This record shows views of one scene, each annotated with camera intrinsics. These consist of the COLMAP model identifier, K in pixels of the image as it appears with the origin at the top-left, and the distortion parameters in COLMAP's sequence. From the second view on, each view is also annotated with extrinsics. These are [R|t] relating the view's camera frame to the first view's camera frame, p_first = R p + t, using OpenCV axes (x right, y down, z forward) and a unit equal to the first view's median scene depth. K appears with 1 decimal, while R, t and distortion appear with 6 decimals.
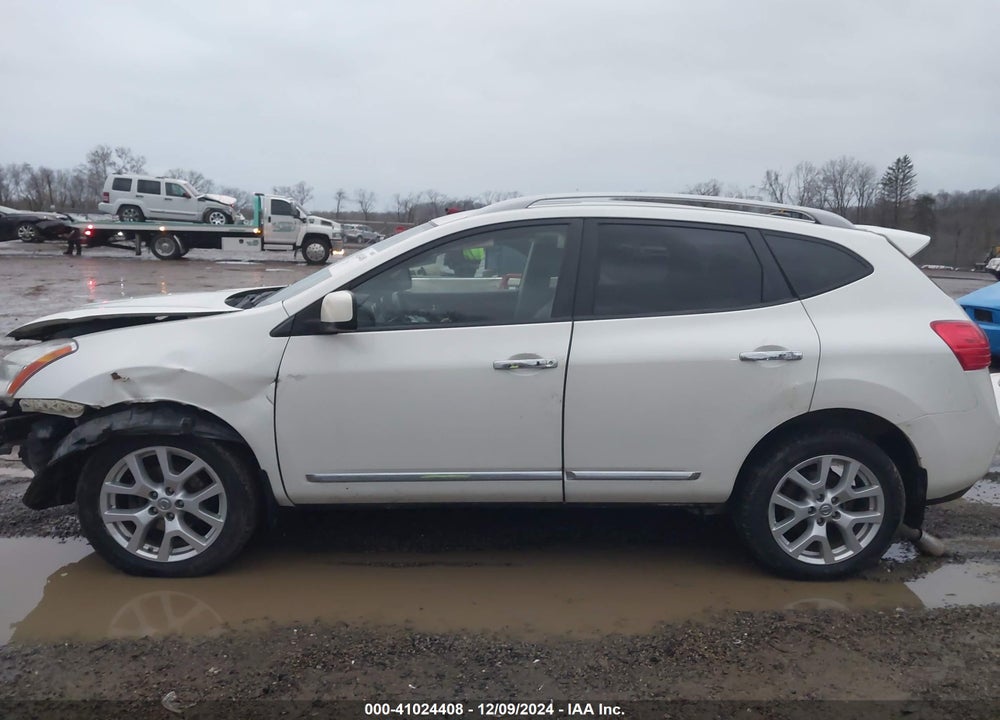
lens RADIAL K [[796.0, 0, 501.2], [0, 796.0, 346.7], [0, 0, 1]] dist [0.002531, -0.010516]
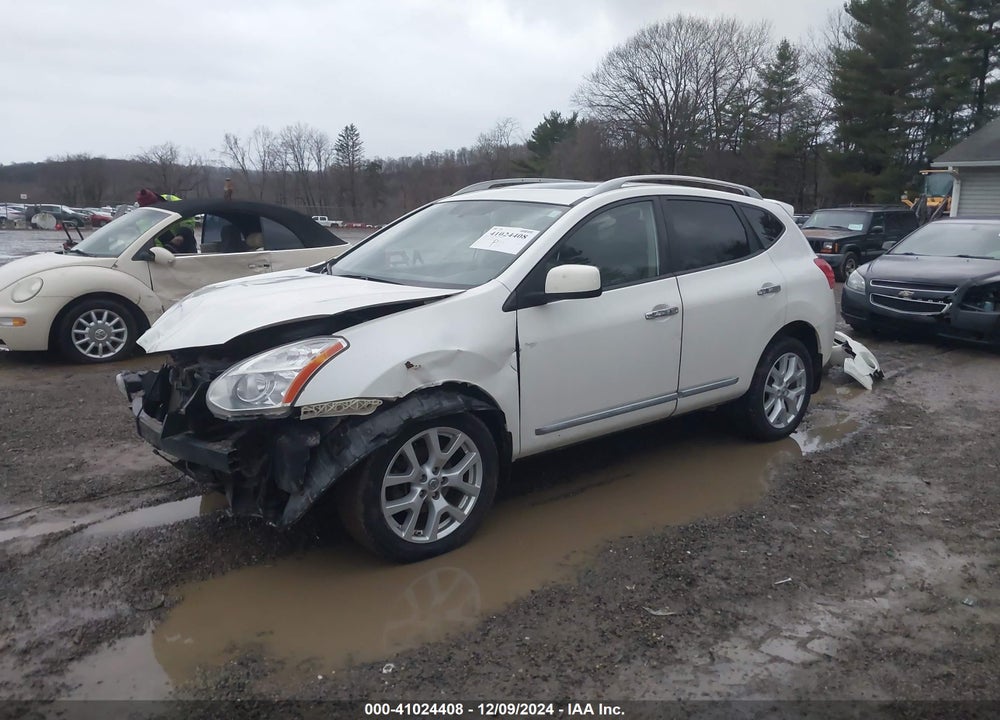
lens RADIAL K [[786.8, 0, 496.7], [0, 786.8, 331.5], [0, 0, 1]] dist [0.020987, 0.001835]
pose [[0.801553, -0.118168, 0.586131, -0.931867], [0.102042, 0.992930, 0.060635, -0.051563], [-0.589152, 0.011208, 0.807944, 0.126375]]
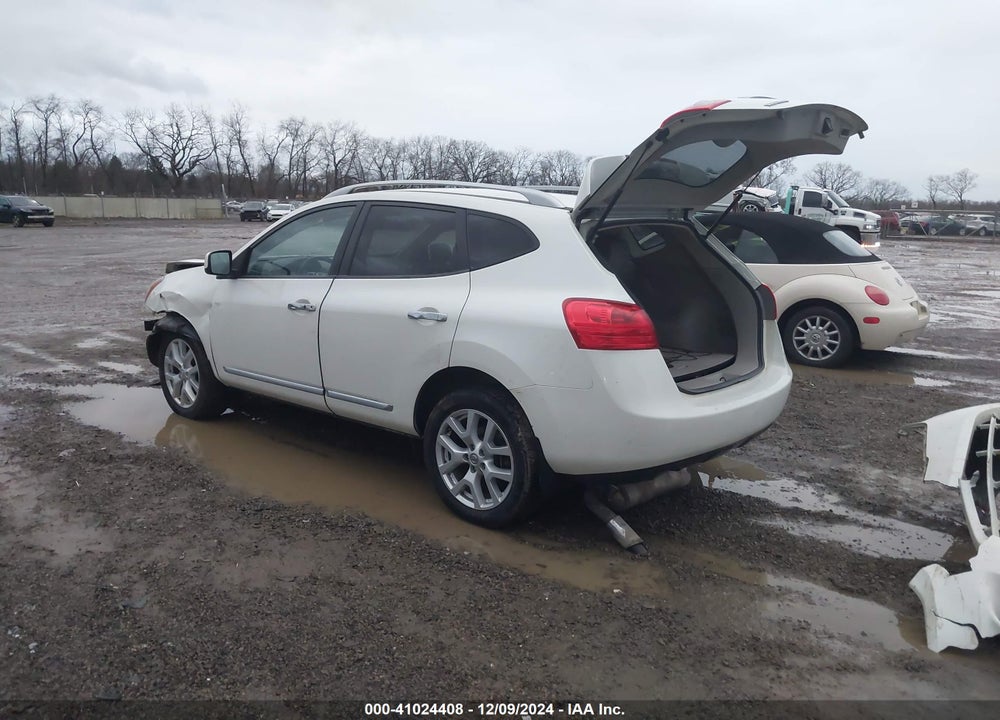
lens RADIAL K [[766.9, 0, 501.9], [0, 766.9, 324.7], [0, 0, 1]] dist [0.005256, -0.000730]
pose [[0.729358, 0.086643, -0.678623, 1.213282], [-0.096345, 0.995071, 0.023498, -0.012586], [0.677314, 0.048244, 0.734111, 0.238668]]
